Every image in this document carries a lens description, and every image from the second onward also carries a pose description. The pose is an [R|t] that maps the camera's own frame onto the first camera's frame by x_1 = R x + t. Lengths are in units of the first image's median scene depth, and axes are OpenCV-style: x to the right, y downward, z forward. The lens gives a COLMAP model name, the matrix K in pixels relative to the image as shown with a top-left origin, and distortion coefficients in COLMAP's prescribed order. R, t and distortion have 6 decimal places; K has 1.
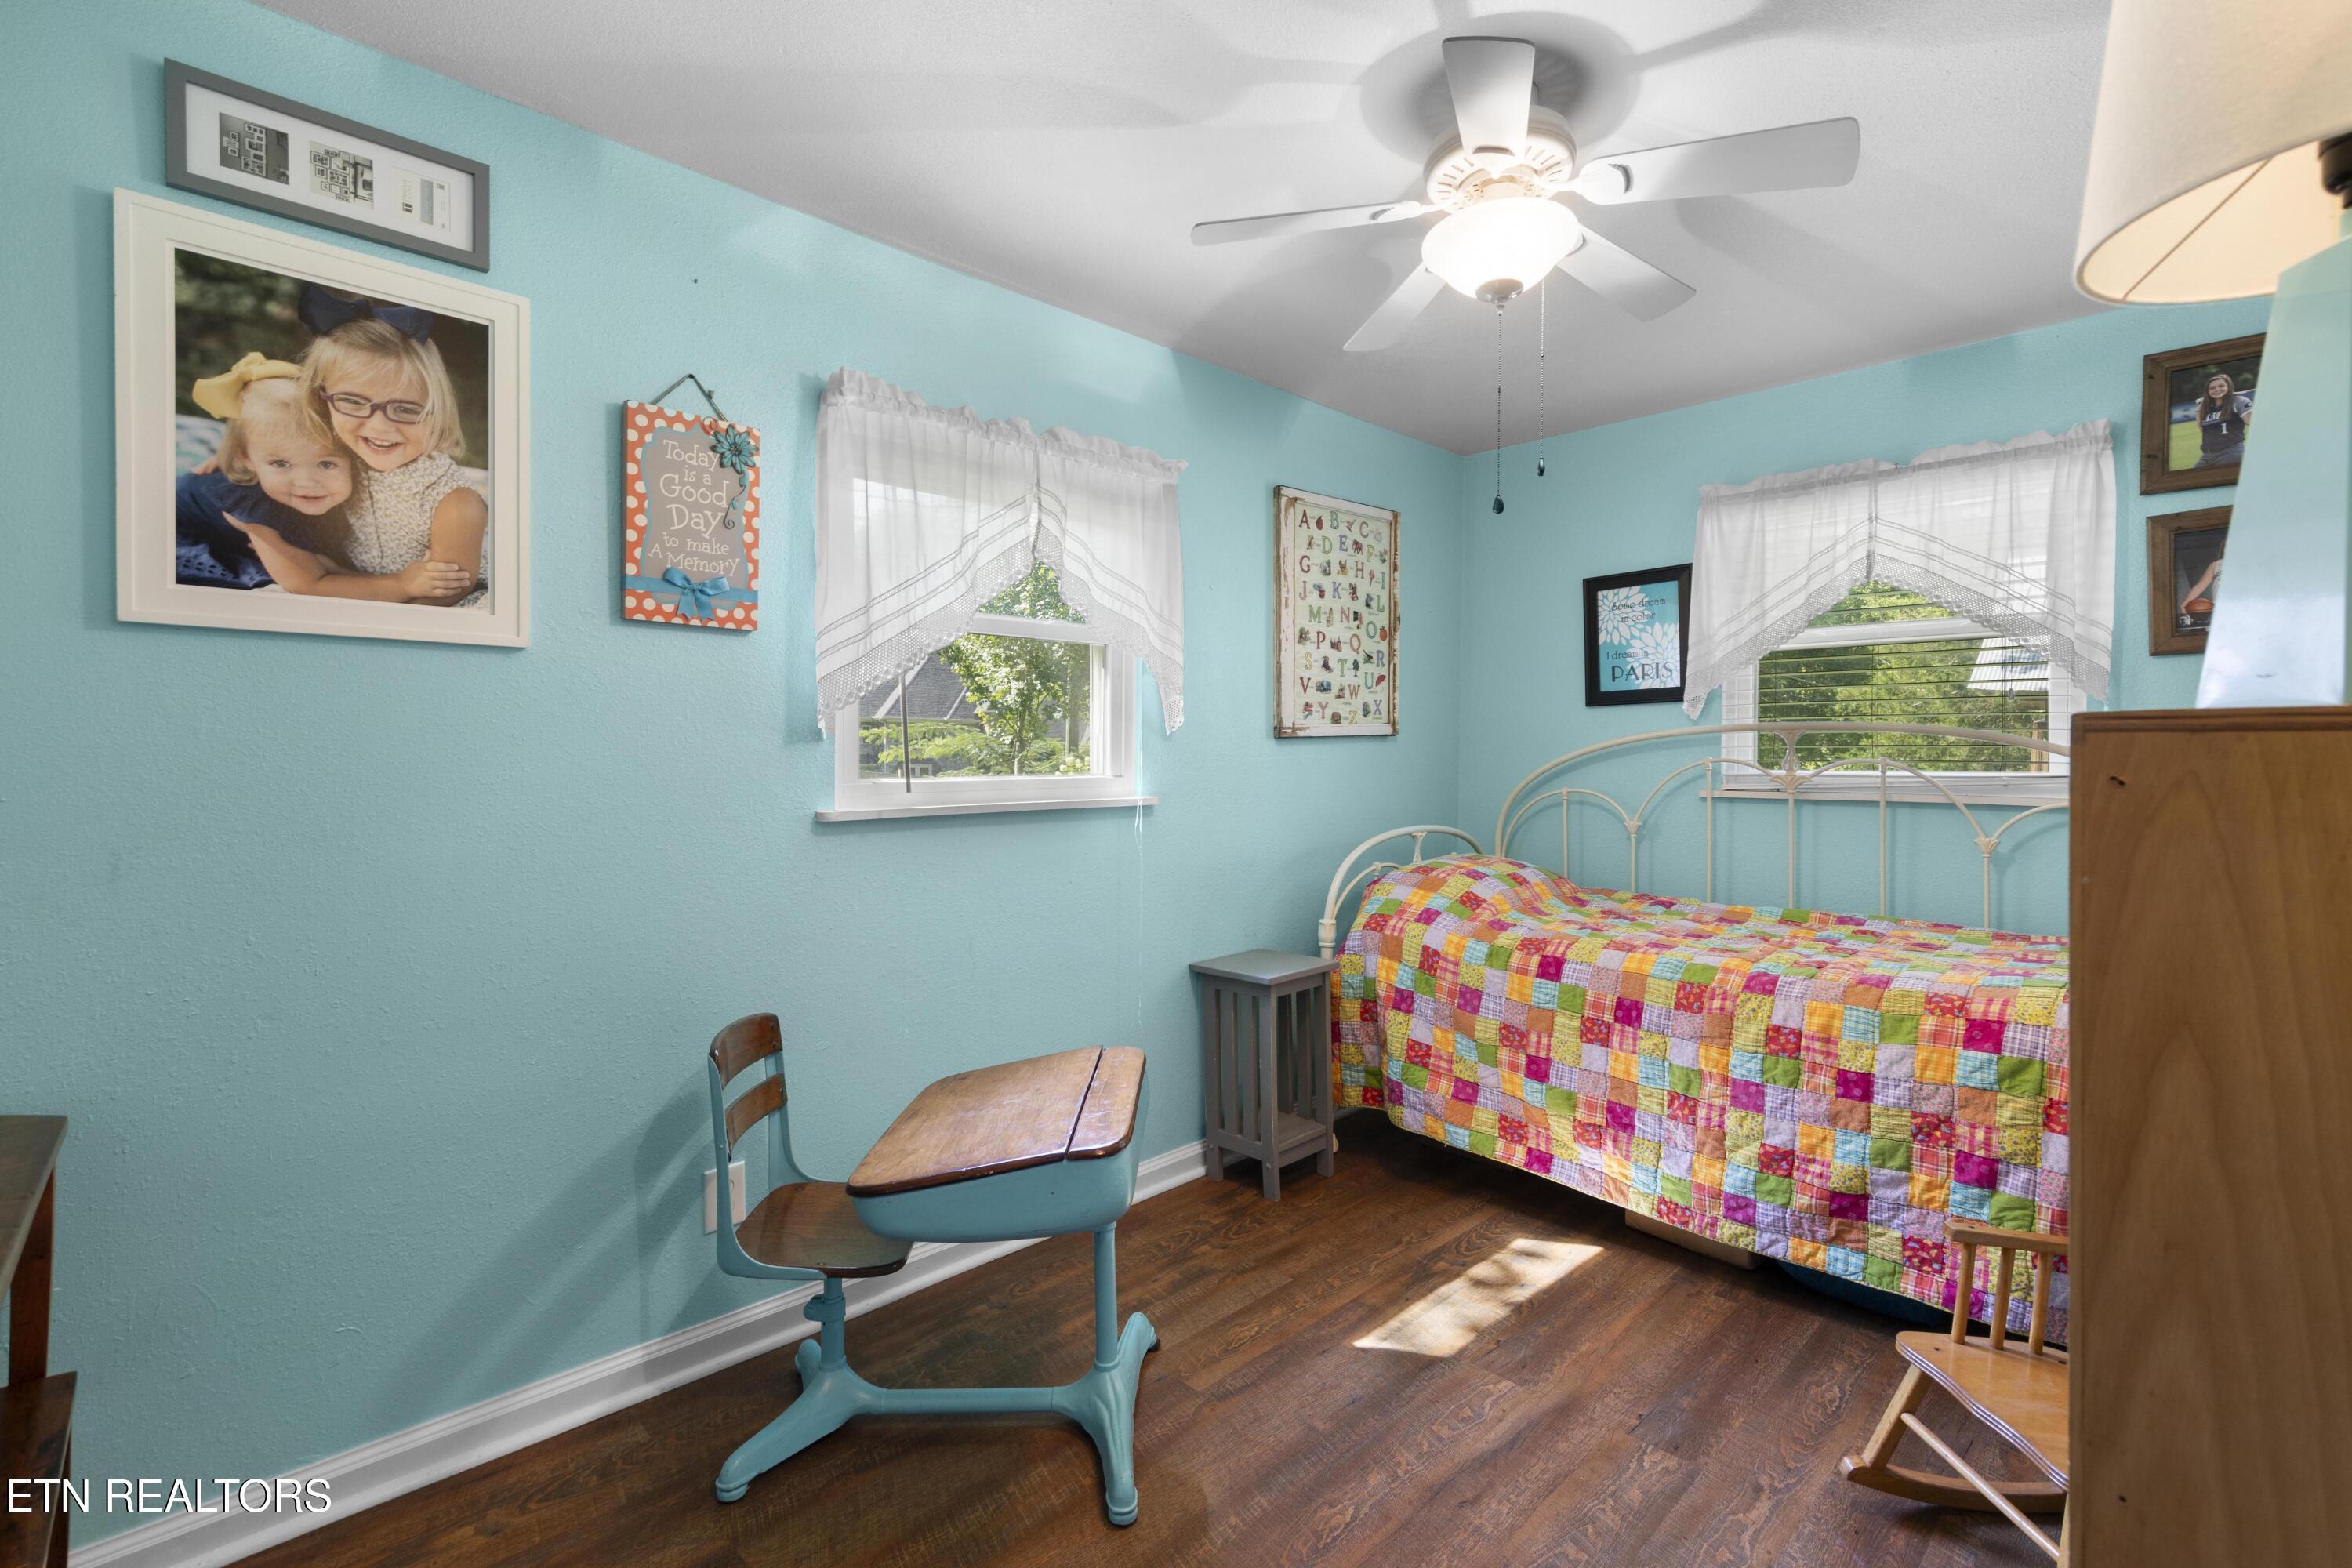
lens RADIAL K [[1043.7, 0, 1174.9], [0, 1043.7, 776.2], [0, 0, 1]] dist [0.002333, -0.000380]
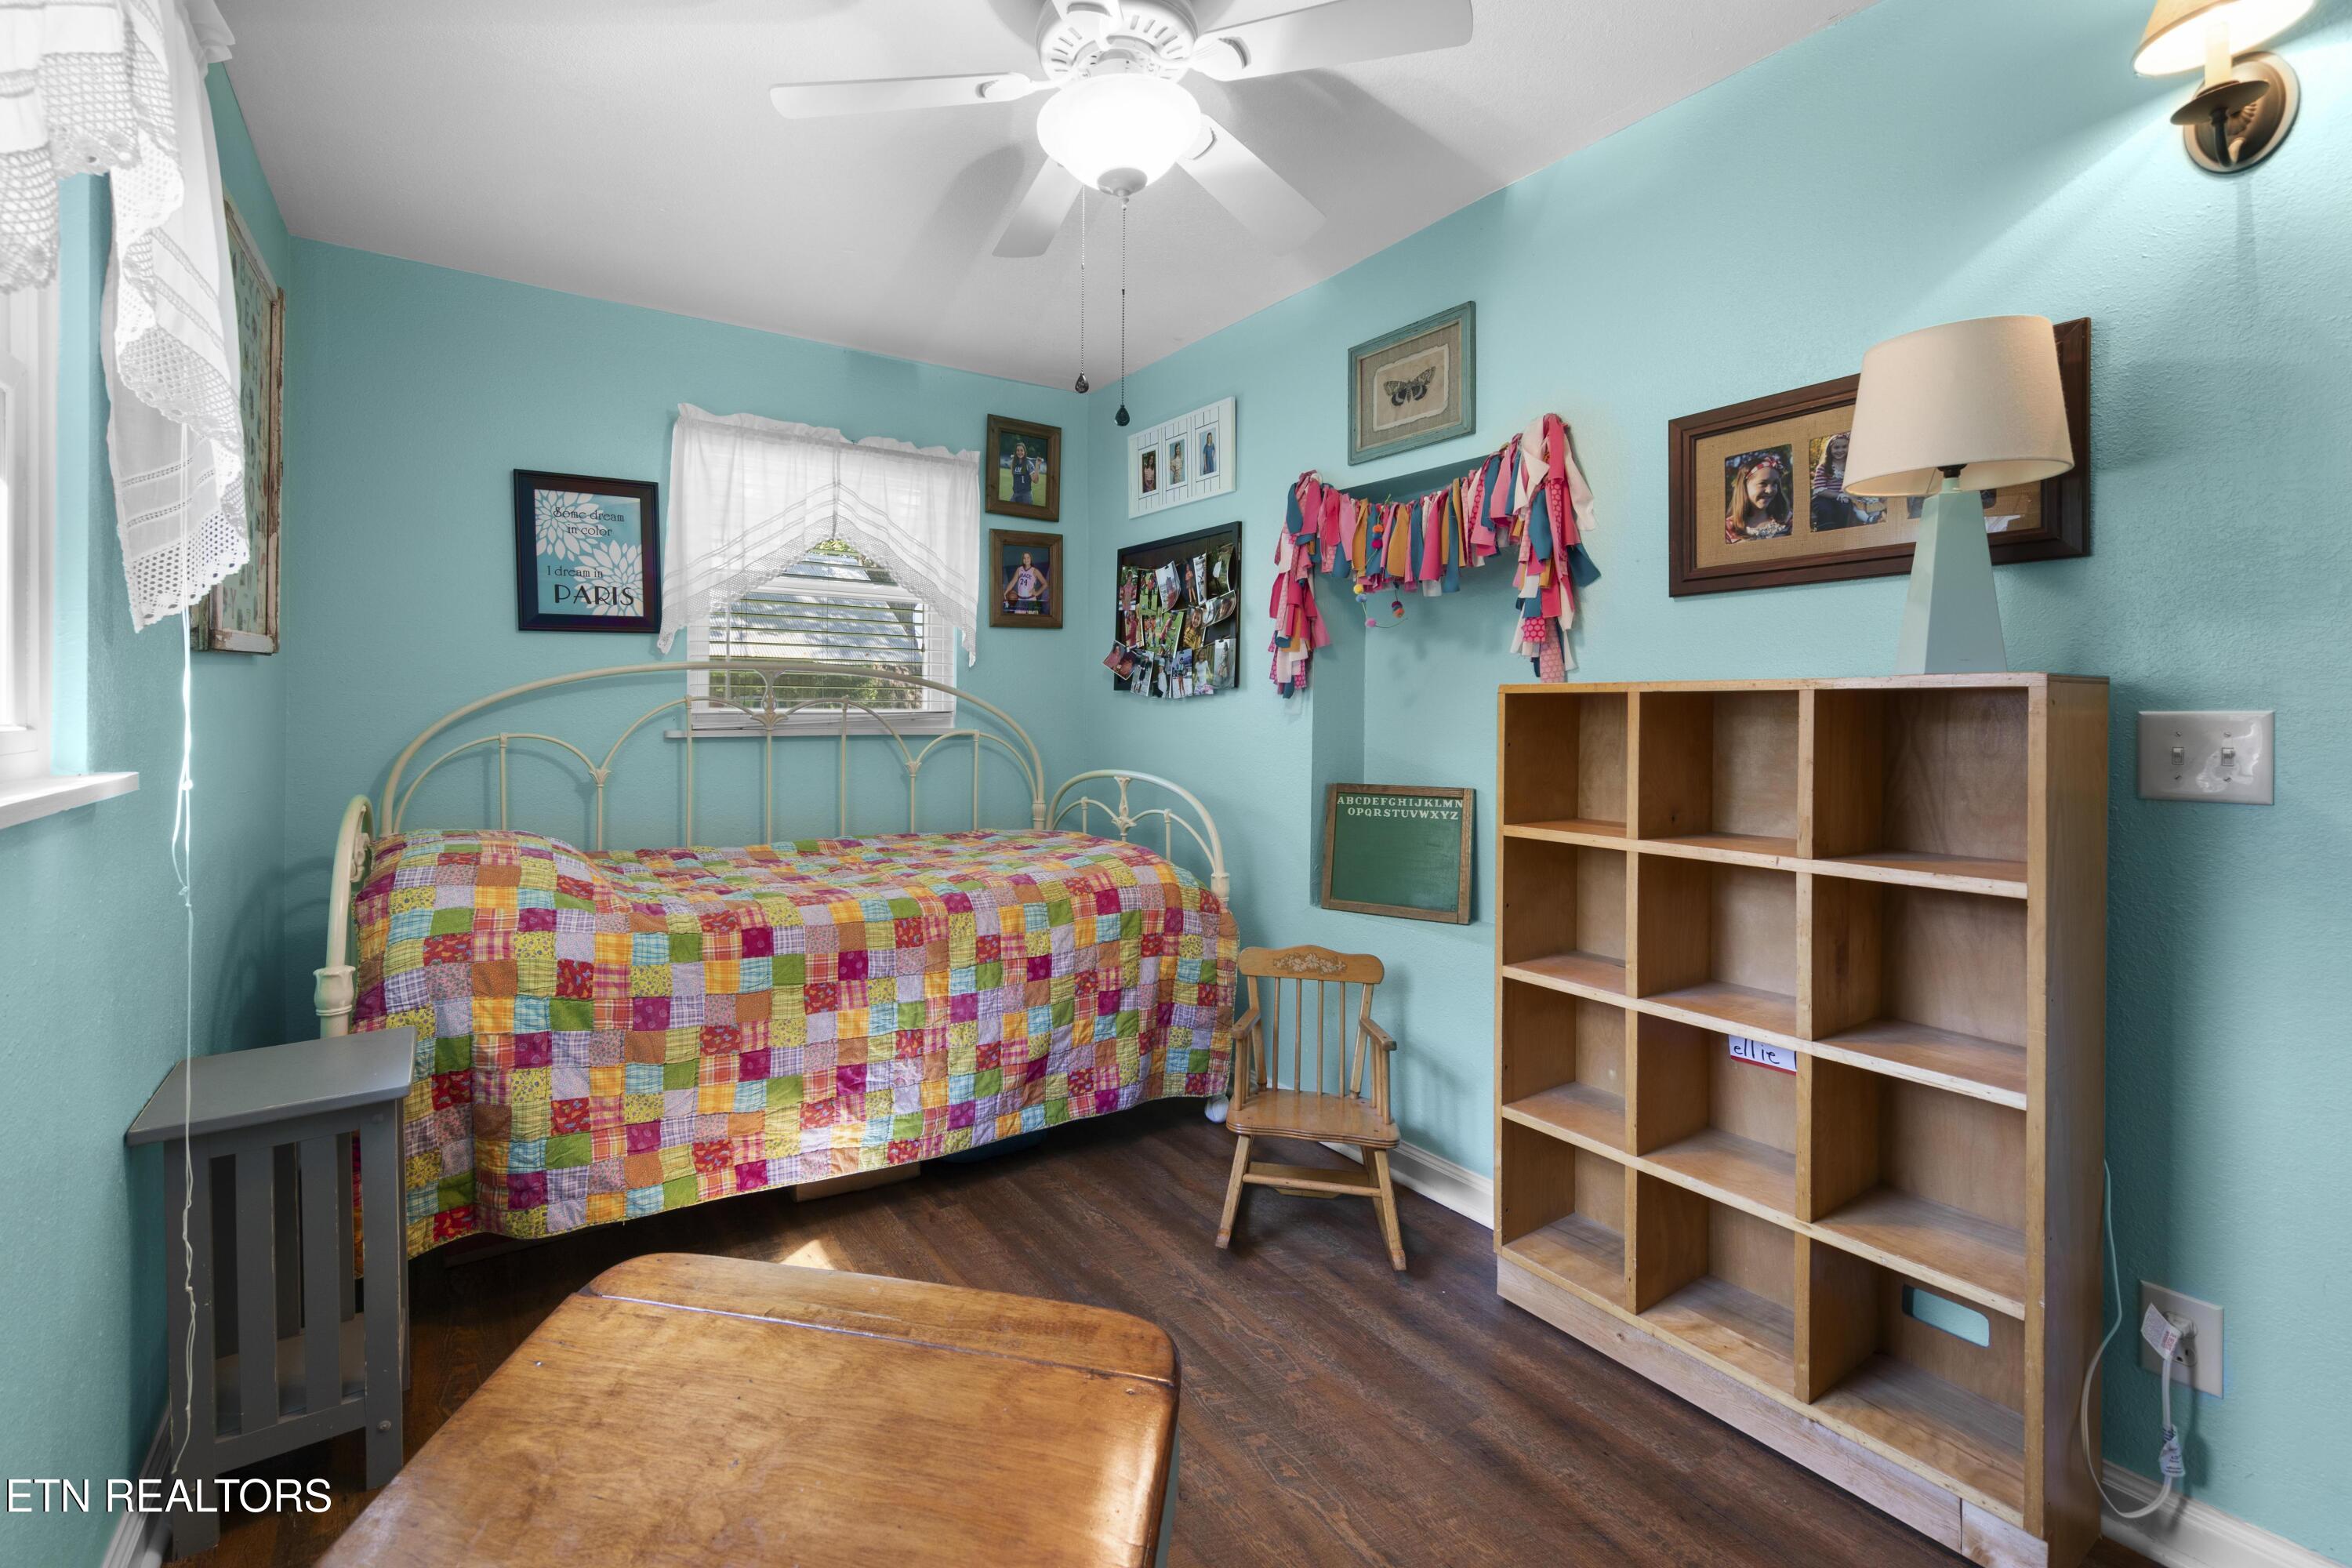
lens RADIAL K [[1003.8, 0, 1111.0], [0, 1003.8, 732.5], [0, 0, 1]] dist [-0.001946, 0.000009]
pose [[0.200745, -0.026057, 0.979297, -0.379936], [0.012935, 0.999630, 0.023946, -0.001551], [-0.979558, 0.007860, 0.201008, 0.566843]]
